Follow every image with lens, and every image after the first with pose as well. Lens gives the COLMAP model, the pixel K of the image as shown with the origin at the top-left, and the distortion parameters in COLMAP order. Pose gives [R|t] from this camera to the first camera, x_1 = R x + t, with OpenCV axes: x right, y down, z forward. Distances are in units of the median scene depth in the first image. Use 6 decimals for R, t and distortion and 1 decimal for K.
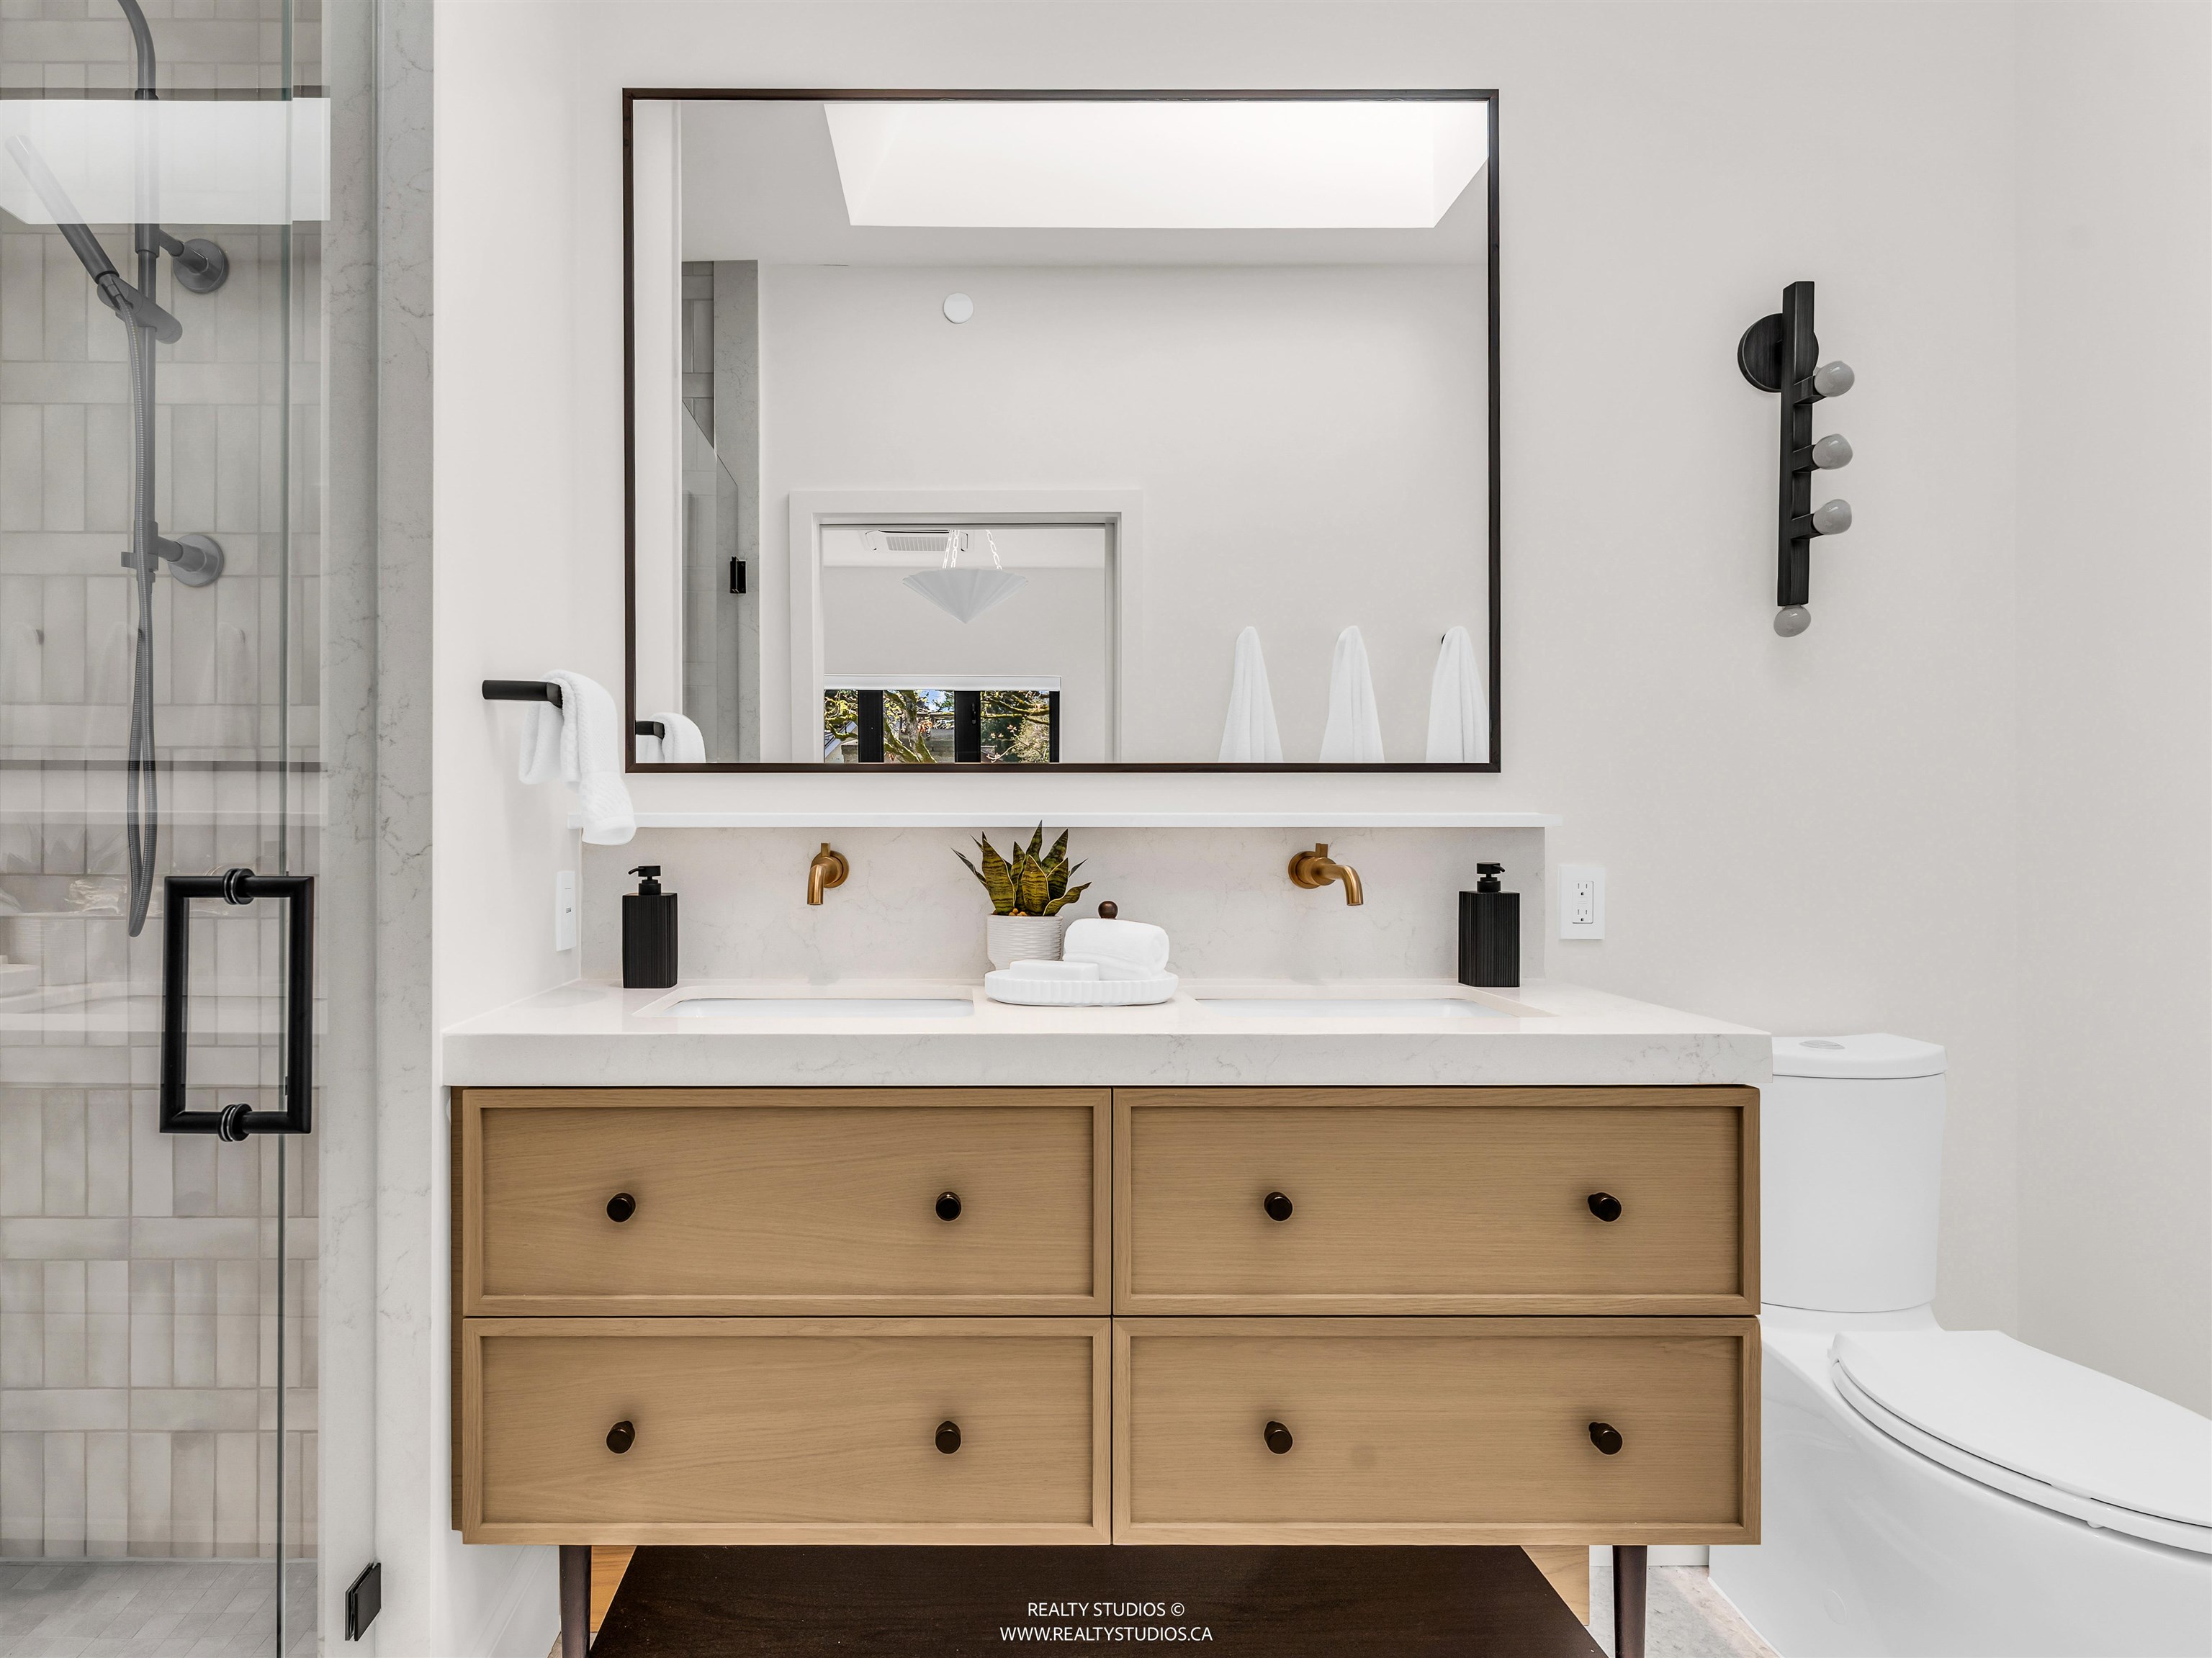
lens RADIAL K [[1209.5, 0, 976.2], [0, 1209.5, 827.6], [0, 0, 1]] dist [0.000484, 0.000504]
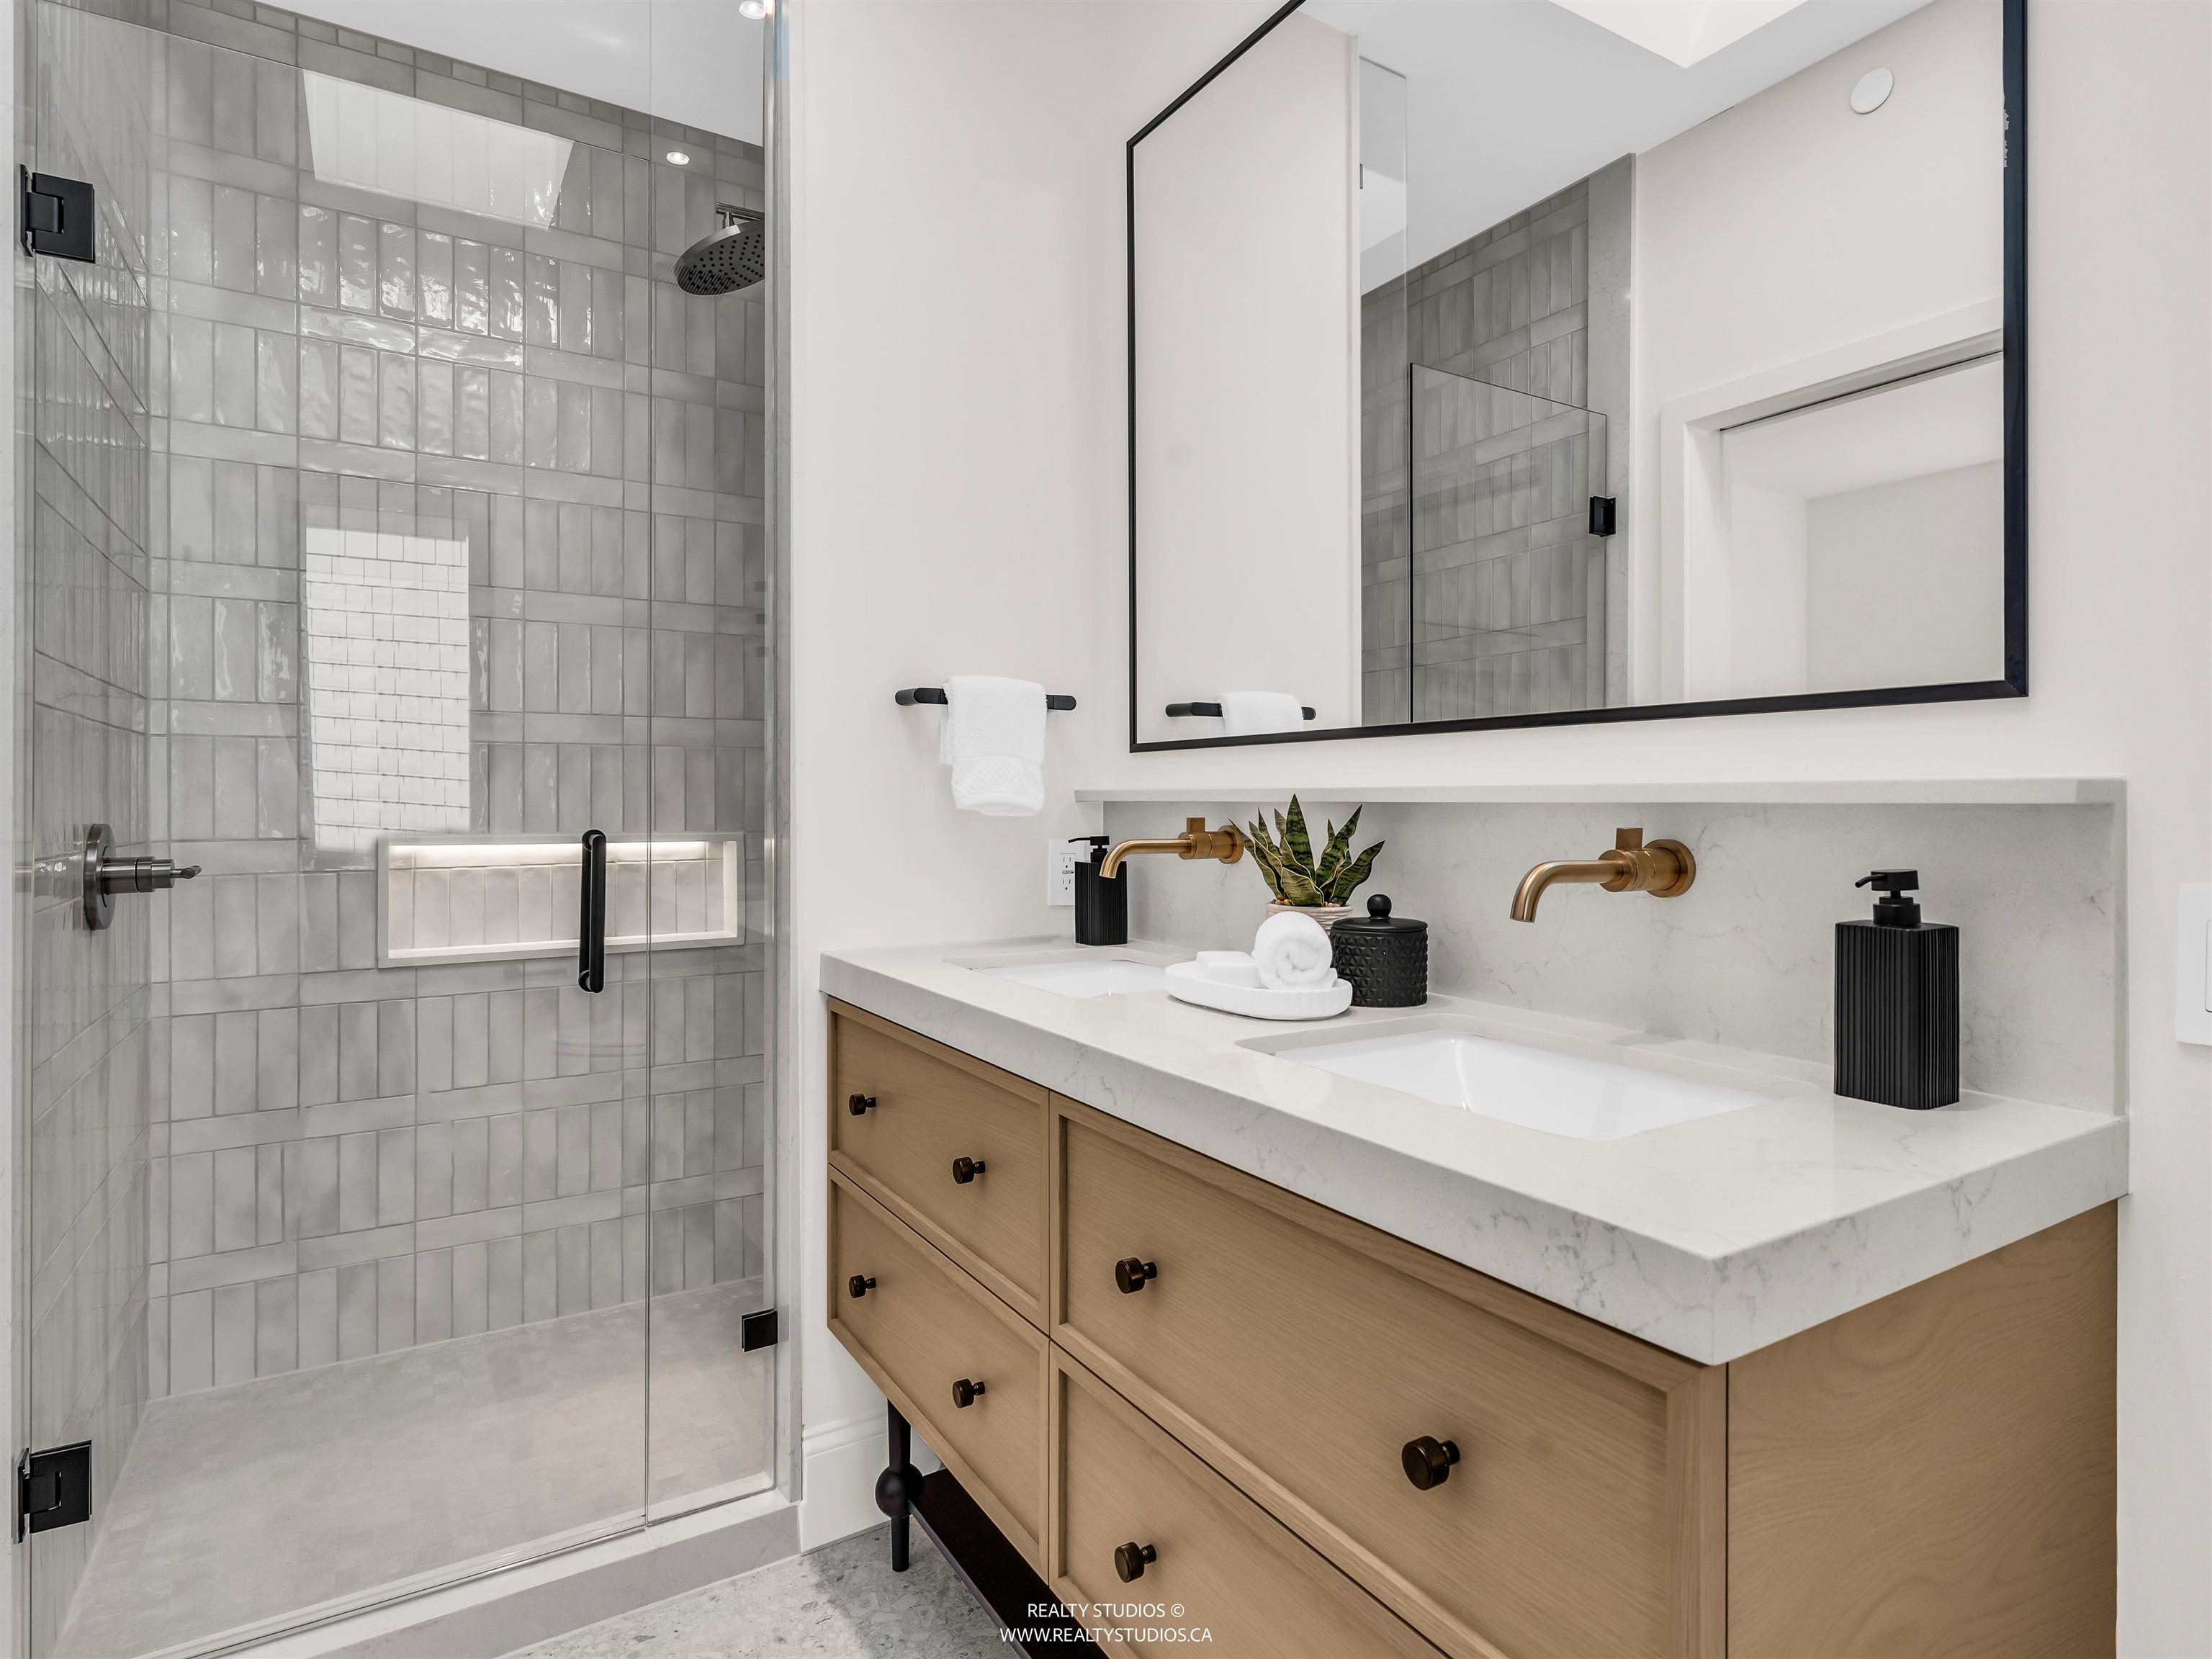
lens RADIAL K [[1213.4, 0, 1123.2], [0, 1213.4, 794.8], [0, 0, 1]] dist [-0.004369, 0.001254]
pose [[0.531429, -0.003298, -0.847096, 0.696133], [0.002614, 0.999994, -0.002253, -0.004029], [0.847099, -0.001016, 0.531435, 0.423094]]
